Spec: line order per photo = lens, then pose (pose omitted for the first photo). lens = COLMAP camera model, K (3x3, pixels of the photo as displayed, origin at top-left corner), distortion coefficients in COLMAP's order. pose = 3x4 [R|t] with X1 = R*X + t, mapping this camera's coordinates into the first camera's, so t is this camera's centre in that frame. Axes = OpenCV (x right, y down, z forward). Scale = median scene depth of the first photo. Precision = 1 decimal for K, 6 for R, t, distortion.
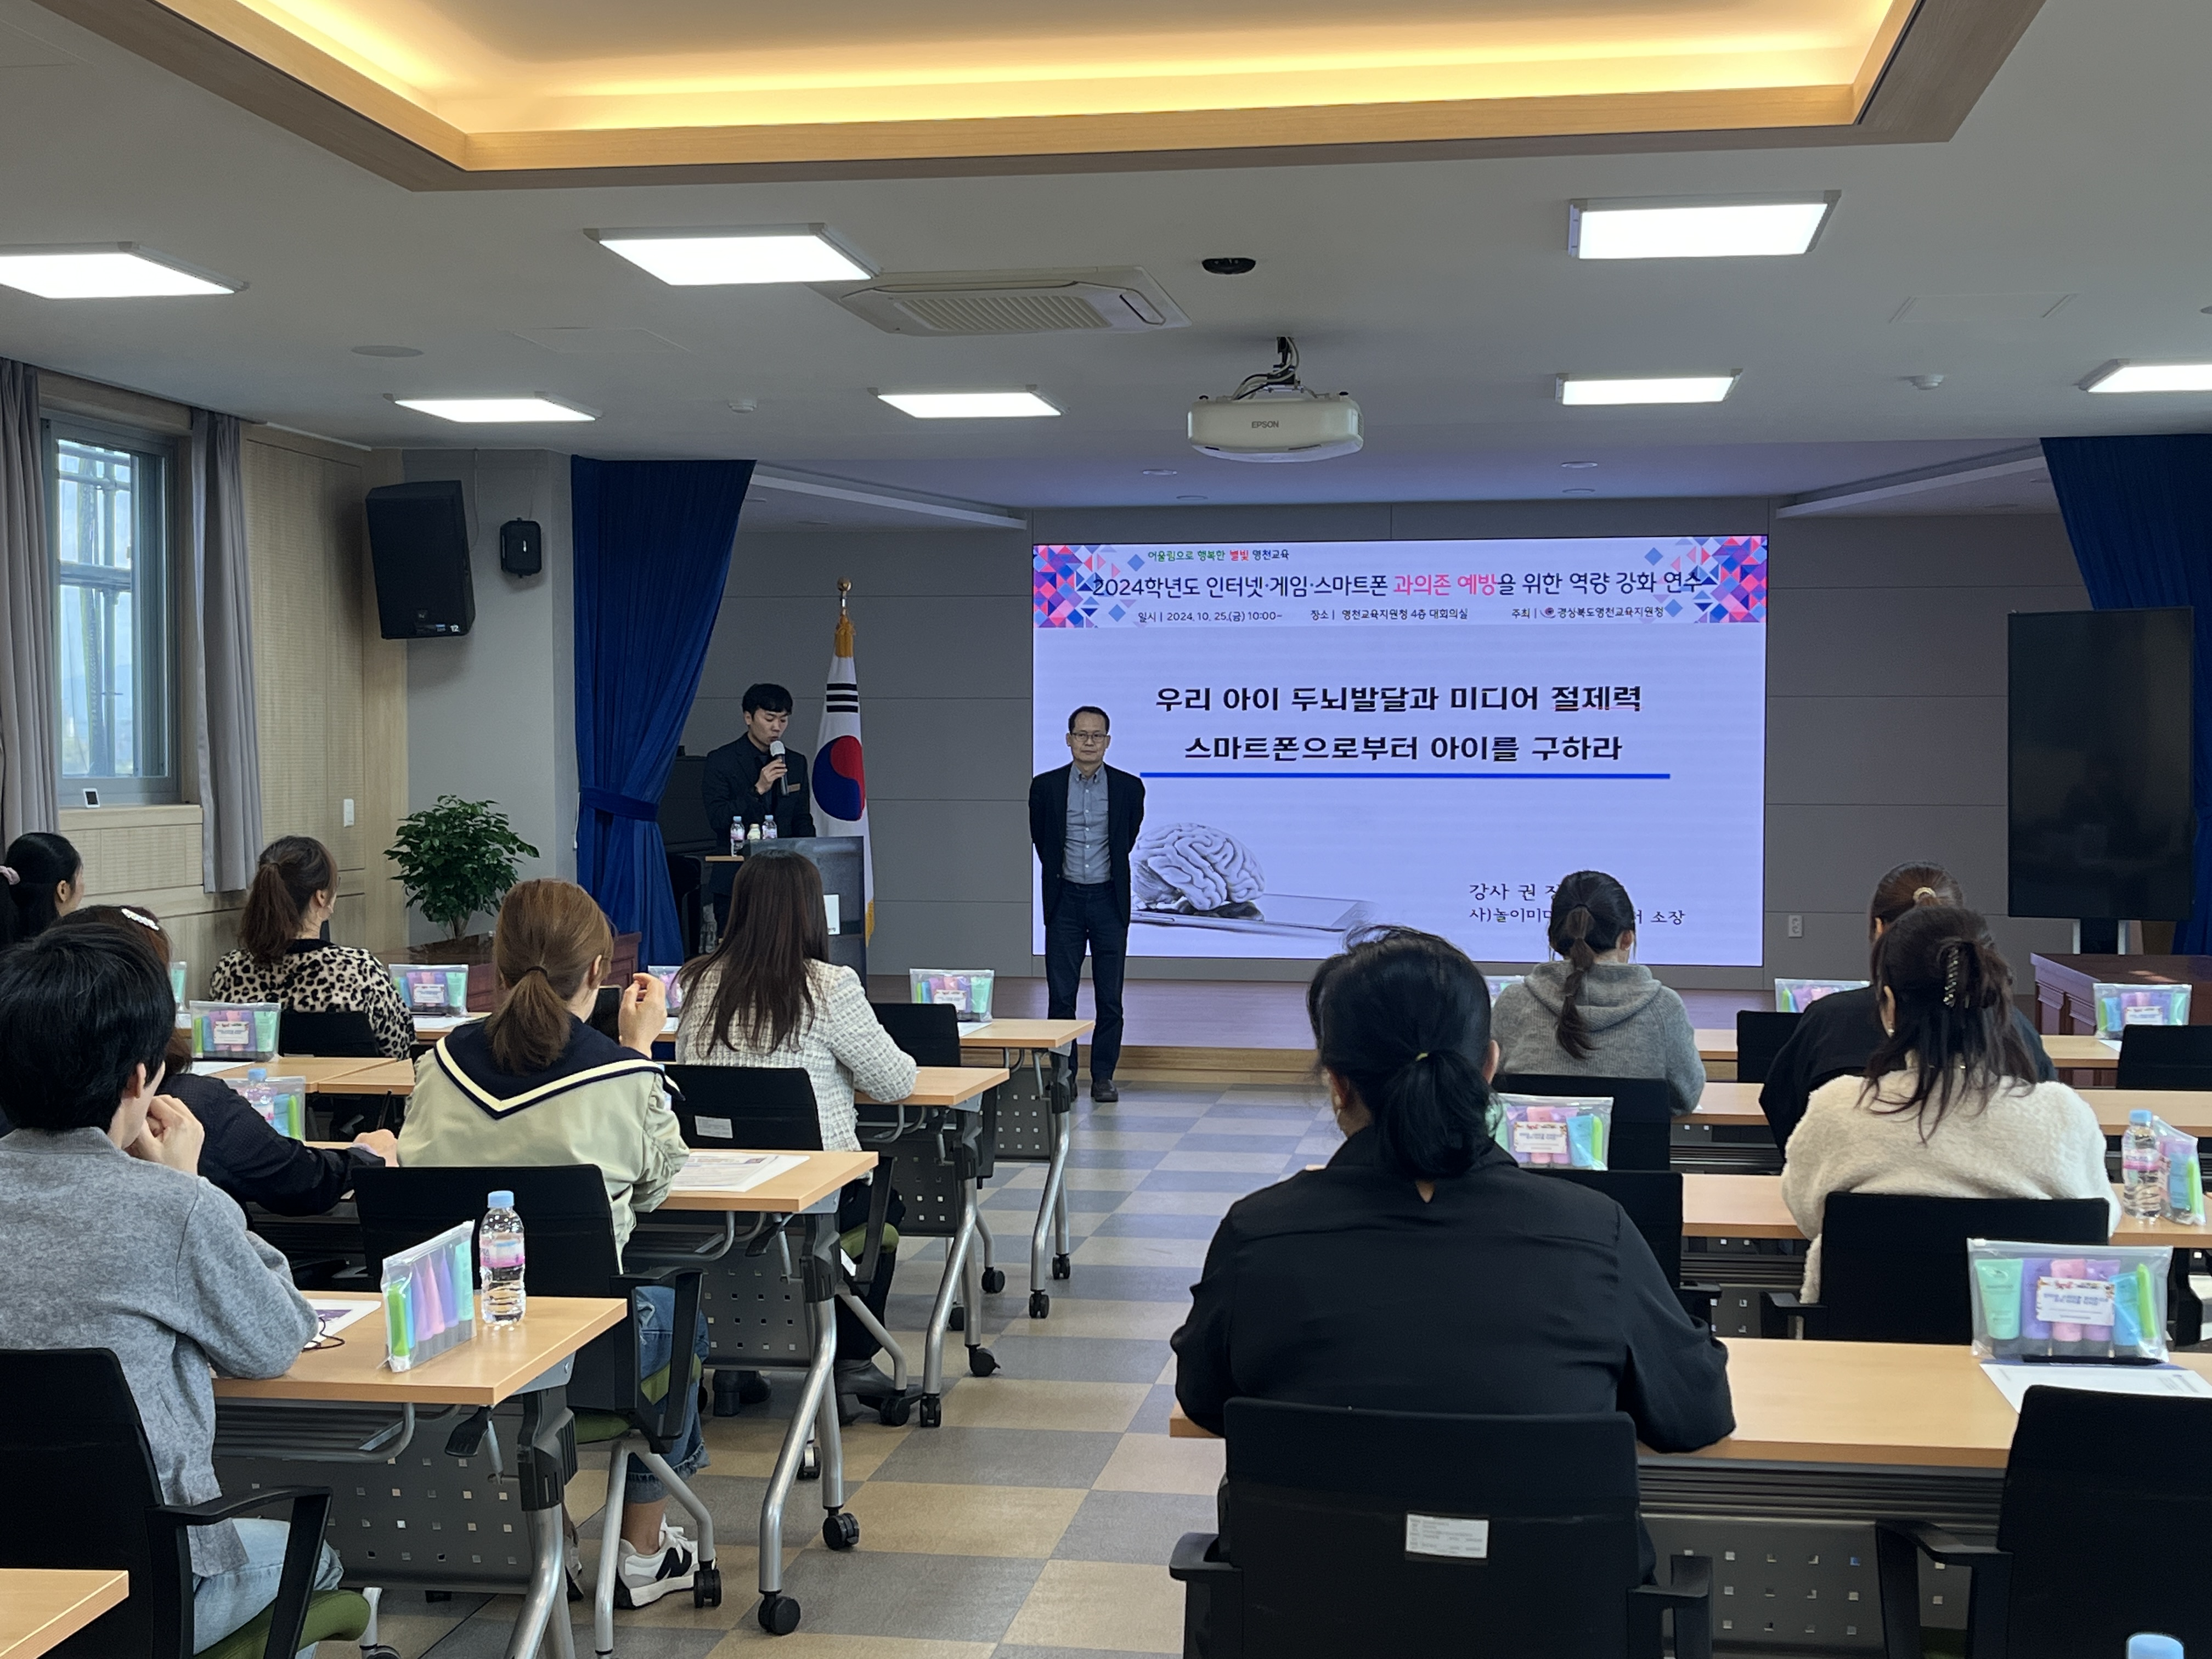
lens RADIAL K [[2683.6, 0, 1123.8], [0, 2683.6, 819.6], [0, 0, 1]] dist [0.075966, 0.000000]
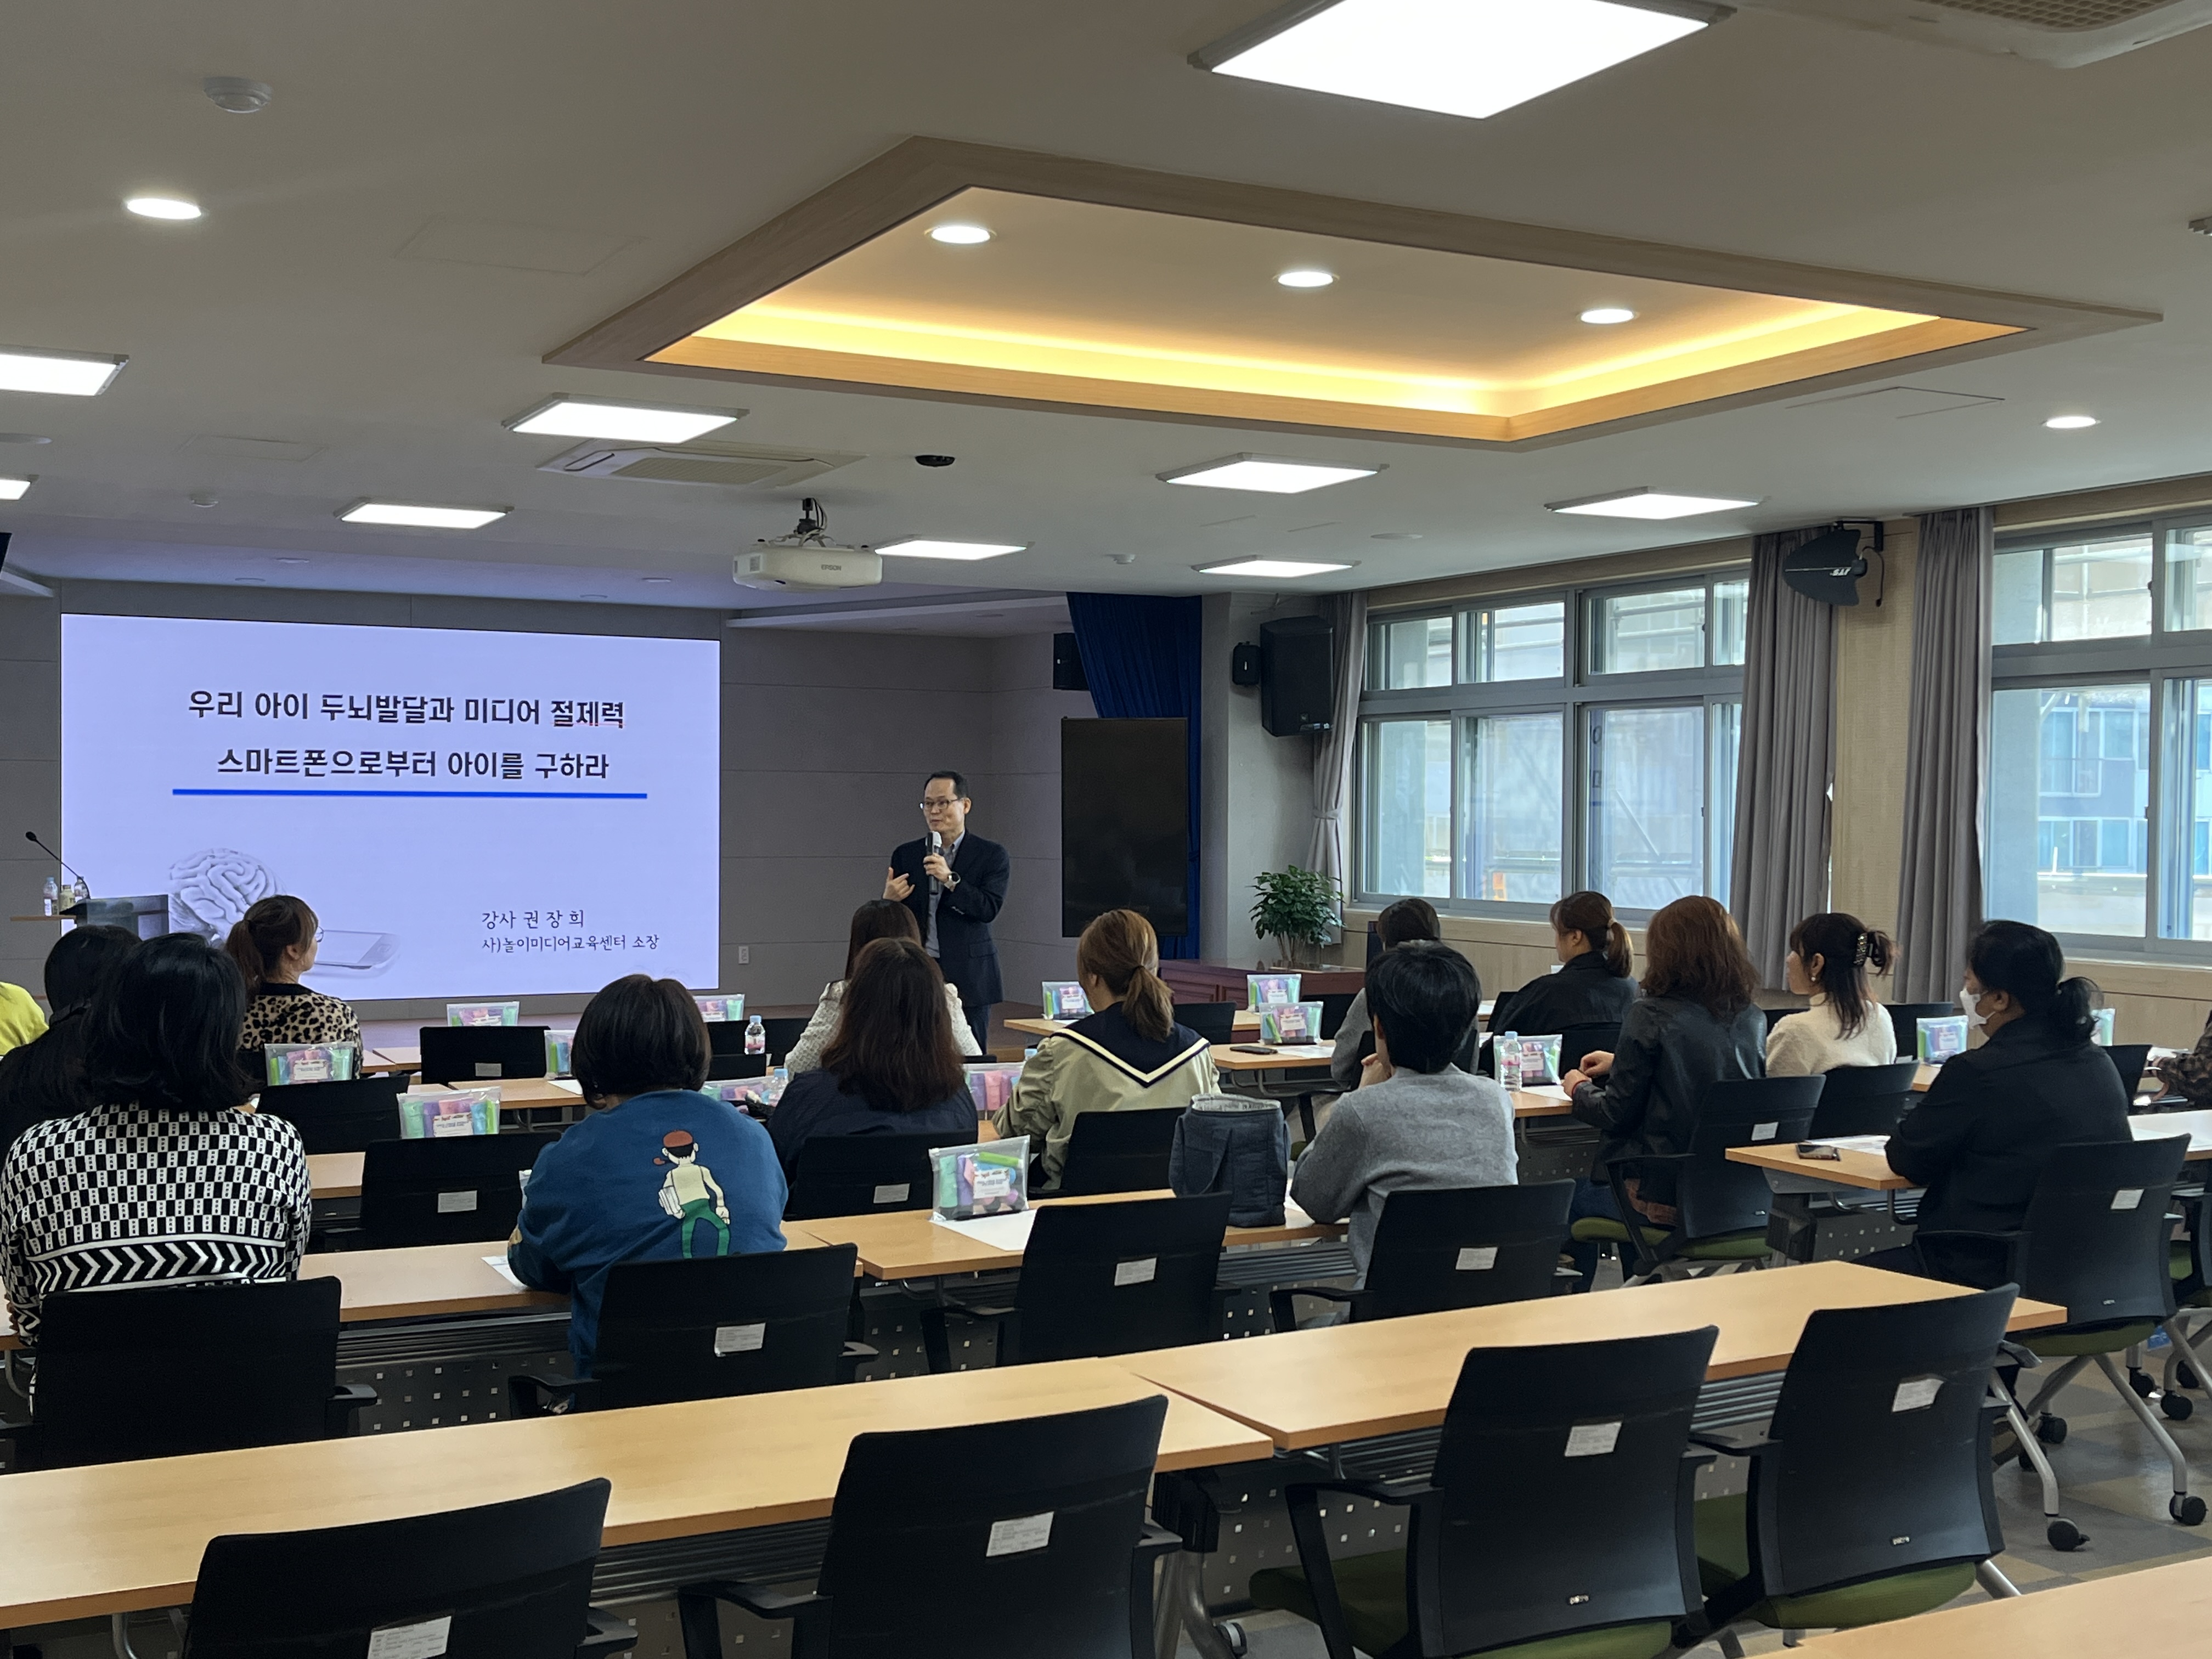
lens RADIAL K [[2451.2, 0, 1090.8], [0, 2451.2, 838.4], [0, 0, 1]] dist [0.040676, 0.000000]
pose [[0.809572, 0.000206, 0.587021, -0.405331], [0.006311, 0.999939, -0.009055, -0.004122], [-0.586987, 0.011036, 0.809521, -0.019668]]
